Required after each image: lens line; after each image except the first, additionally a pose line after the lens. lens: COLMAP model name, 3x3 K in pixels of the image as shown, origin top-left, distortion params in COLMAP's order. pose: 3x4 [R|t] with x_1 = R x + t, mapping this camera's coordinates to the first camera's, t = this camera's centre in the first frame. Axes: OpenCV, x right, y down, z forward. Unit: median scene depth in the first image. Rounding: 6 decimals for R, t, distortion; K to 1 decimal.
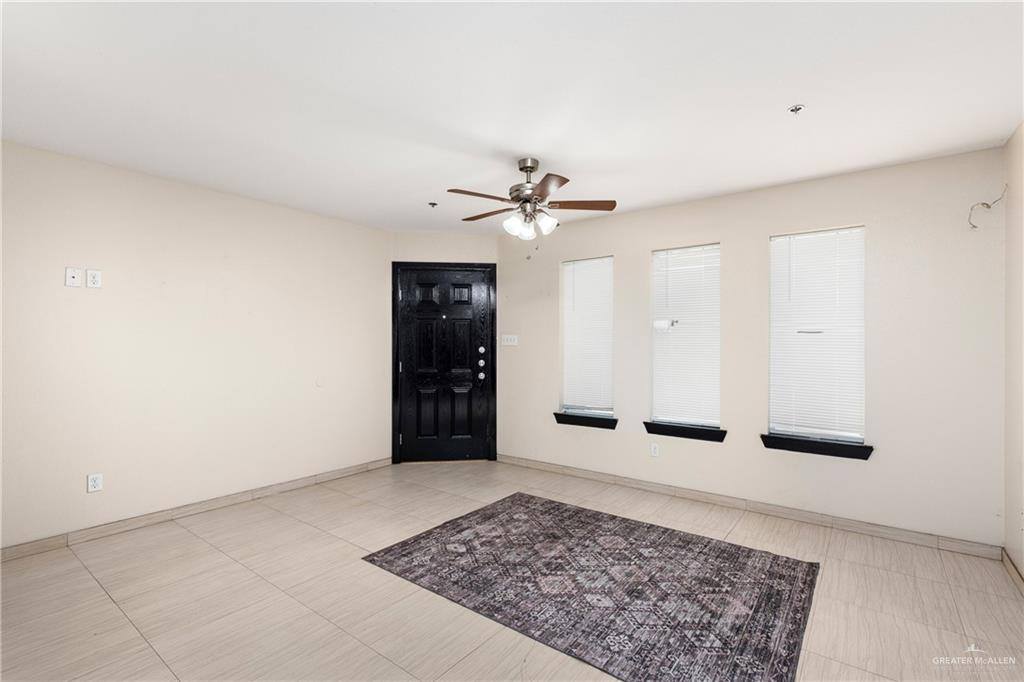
lens RADIAL K [[461.5, 0, 513.1], [0, 461.5, 343.5], [0, 0, 1]] dist [-0.004400, -0.000504]
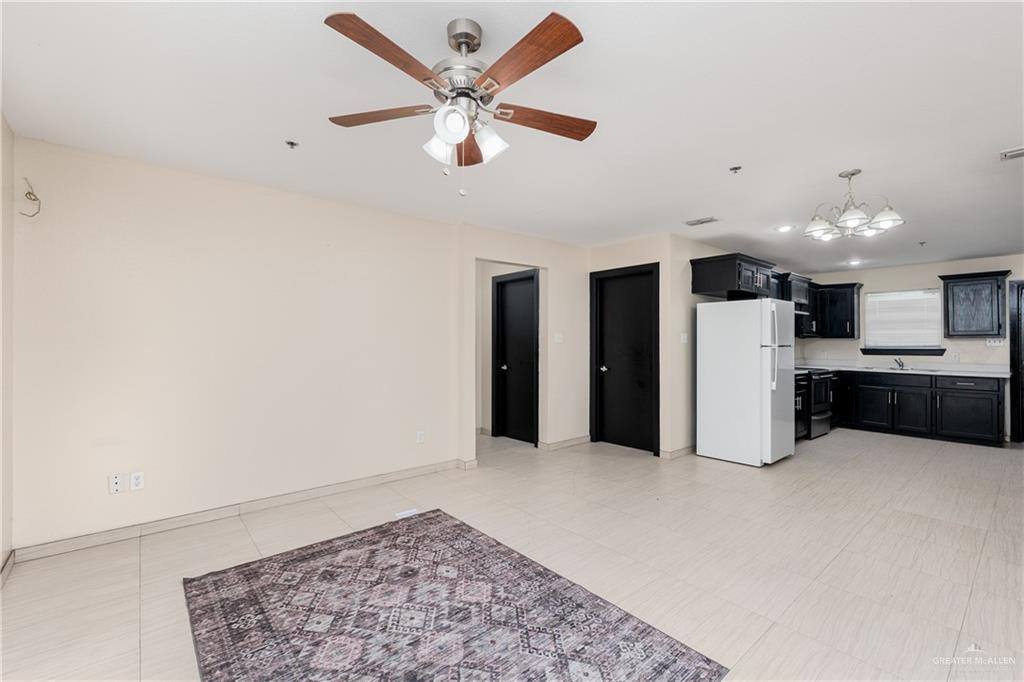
lens RADIAL K [[445.8, 0, 511.8], [0, 445.8, 340.1], [0, 0, 1]] dist [0.033754, 0.001030]
pose [[-0.977160, -0.004342, 0.212459, -0.177867], [-0.006516, 0.999933, -0.009534, 0.005775], [-0.212403, -0.010701, -0.977124, 1.858812]]
